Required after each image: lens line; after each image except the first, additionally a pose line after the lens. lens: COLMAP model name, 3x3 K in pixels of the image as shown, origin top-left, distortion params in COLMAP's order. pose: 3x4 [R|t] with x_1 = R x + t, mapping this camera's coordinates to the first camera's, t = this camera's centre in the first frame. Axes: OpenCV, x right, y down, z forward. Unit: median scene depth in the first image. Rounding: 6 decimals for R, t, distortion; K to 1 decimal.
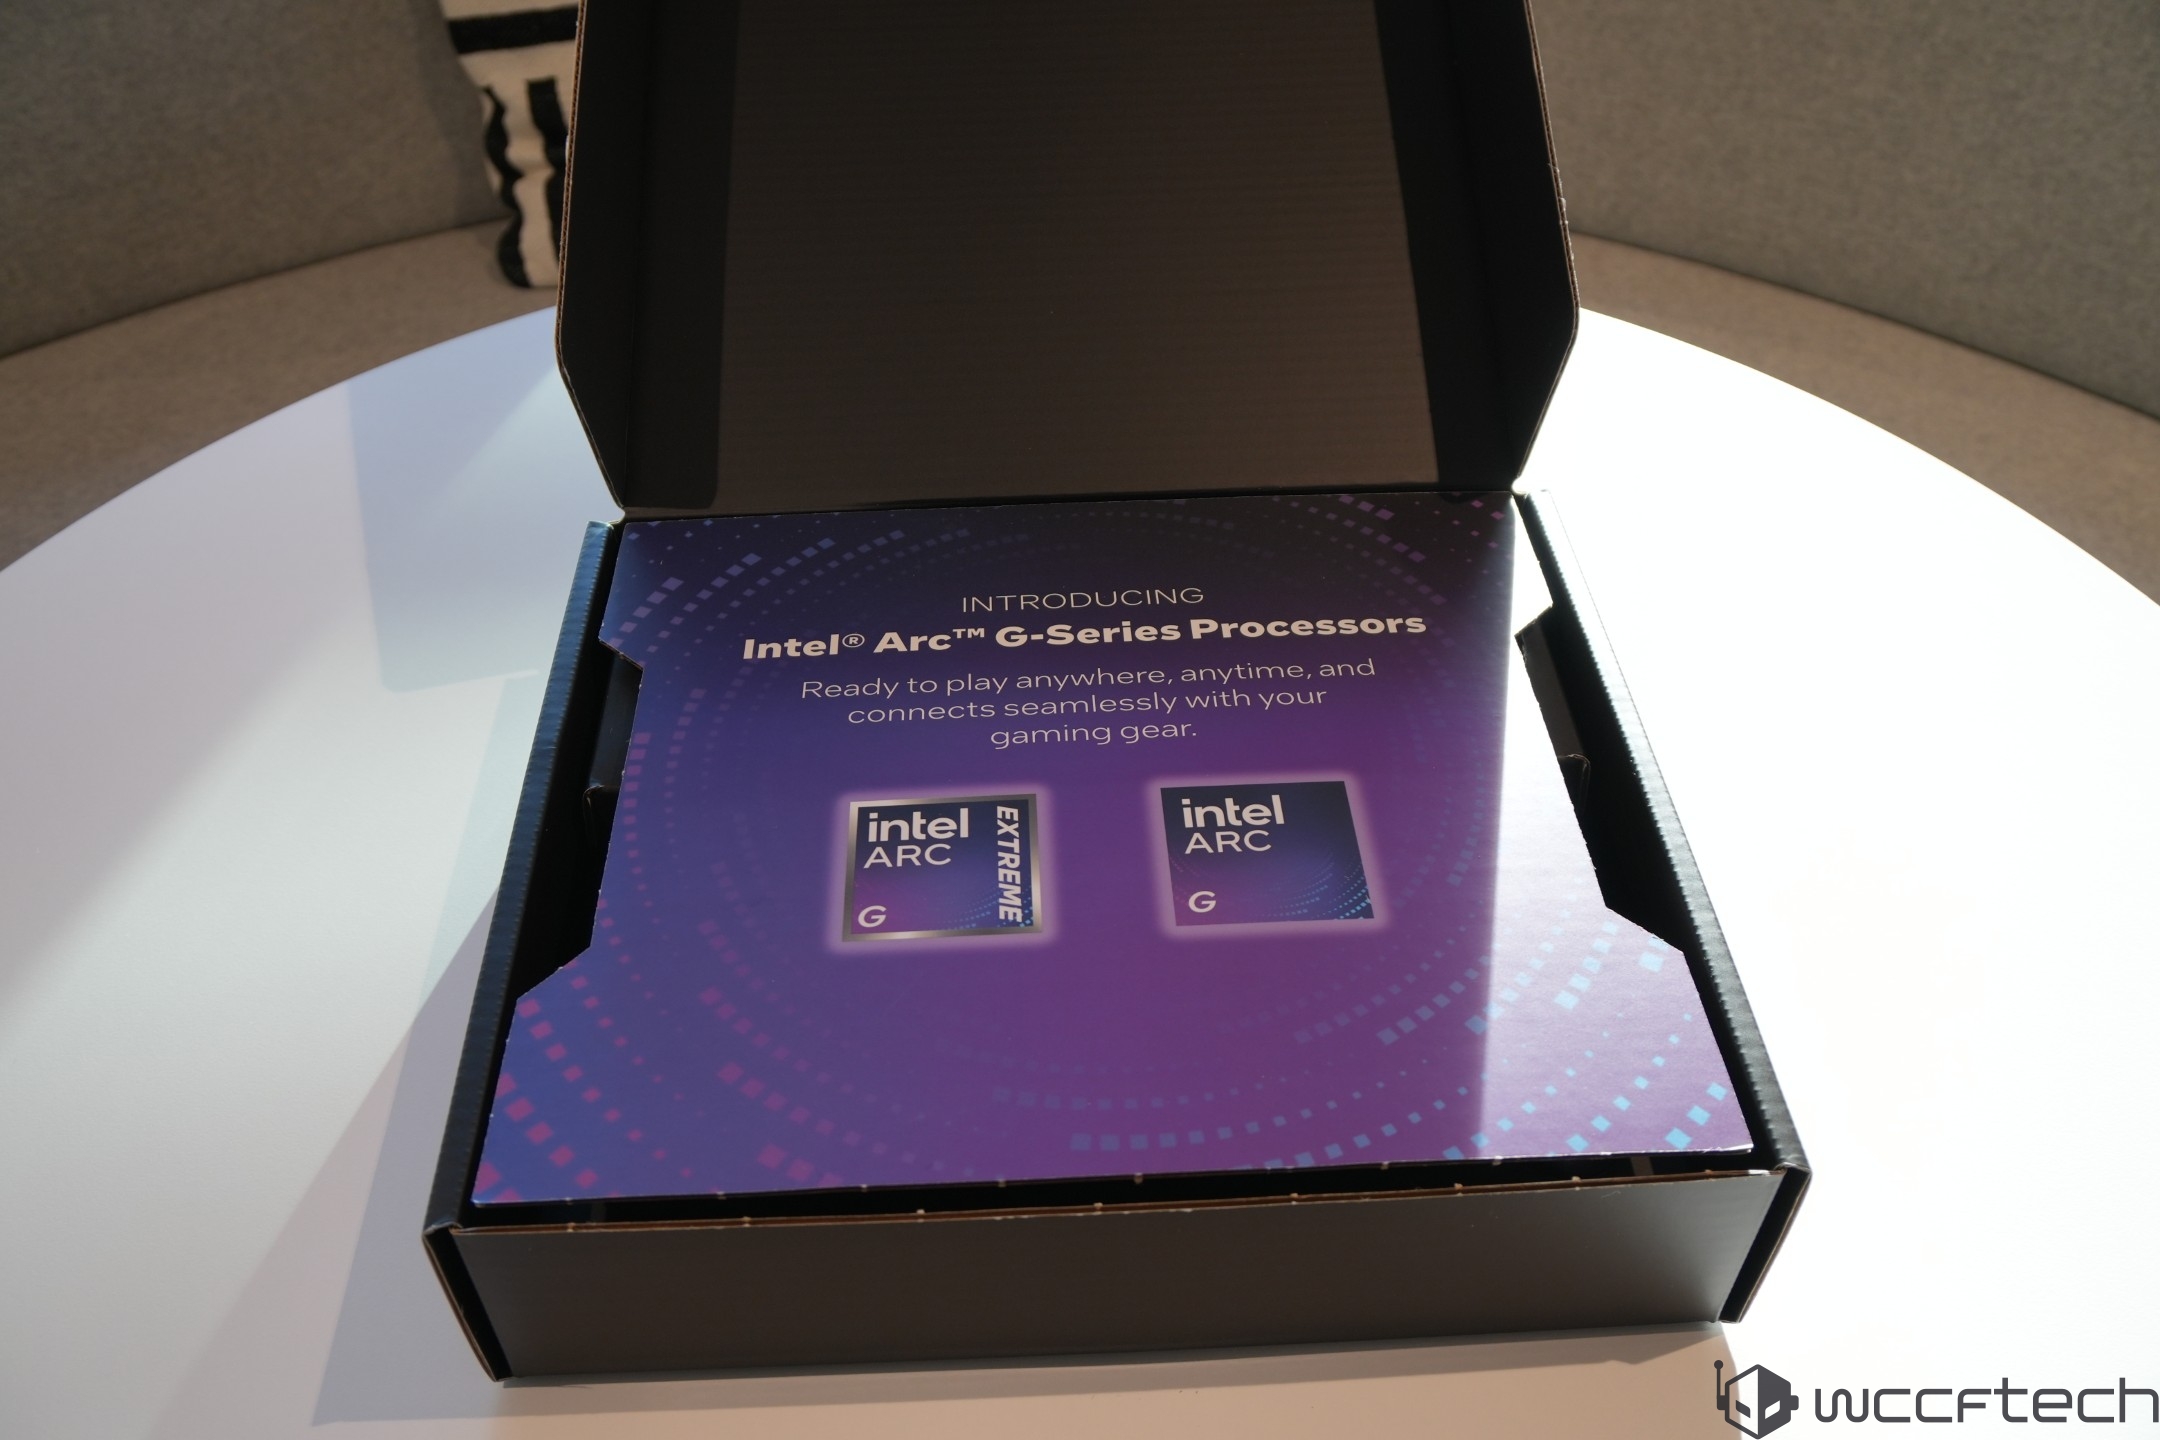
lens RADIAL K [[1863.0, 0, 1031.0], [0, 1863.0, 709.1], [0, 0, 1]] dist [-0.127341, 0.256149]
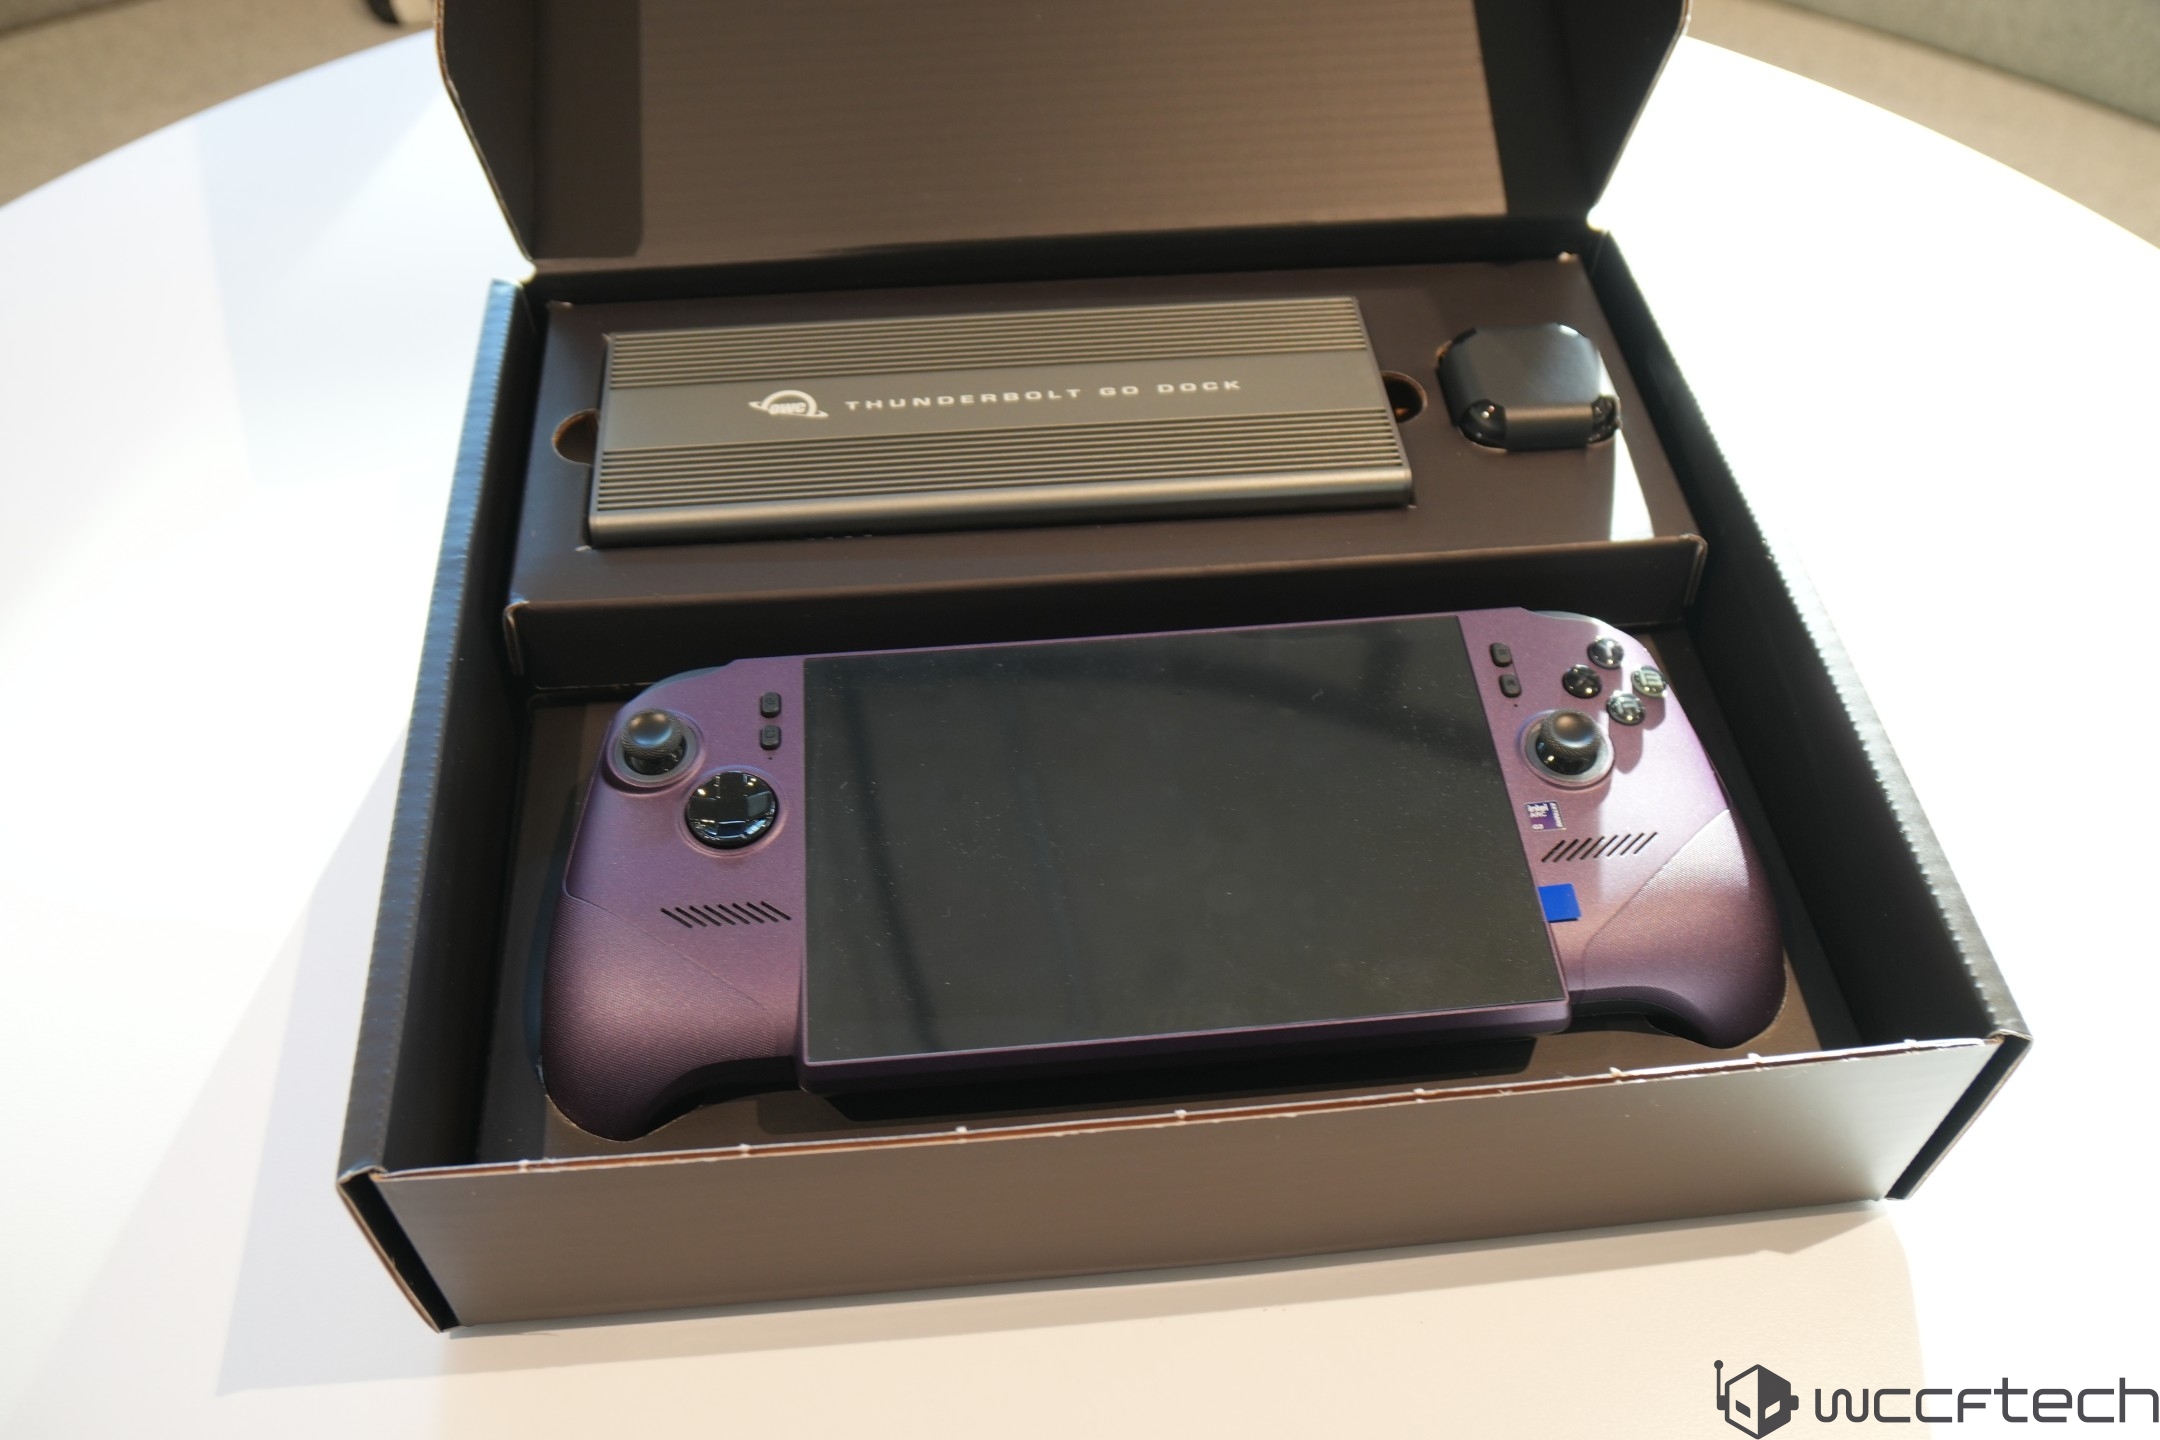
lens RADIAL K [[1863.0, 0, 1031.0], [0, 1863.0, 709.1], [0, 0, 1]] dist [-0.127341, 0.256149]
pose [[0.998467, -0.028633, 0.047377, -0.054831], [0.022725, 0.992411, 0.120848, -0.005875], [-0.050478, -0.119586, 0.991540, 0.193139]]
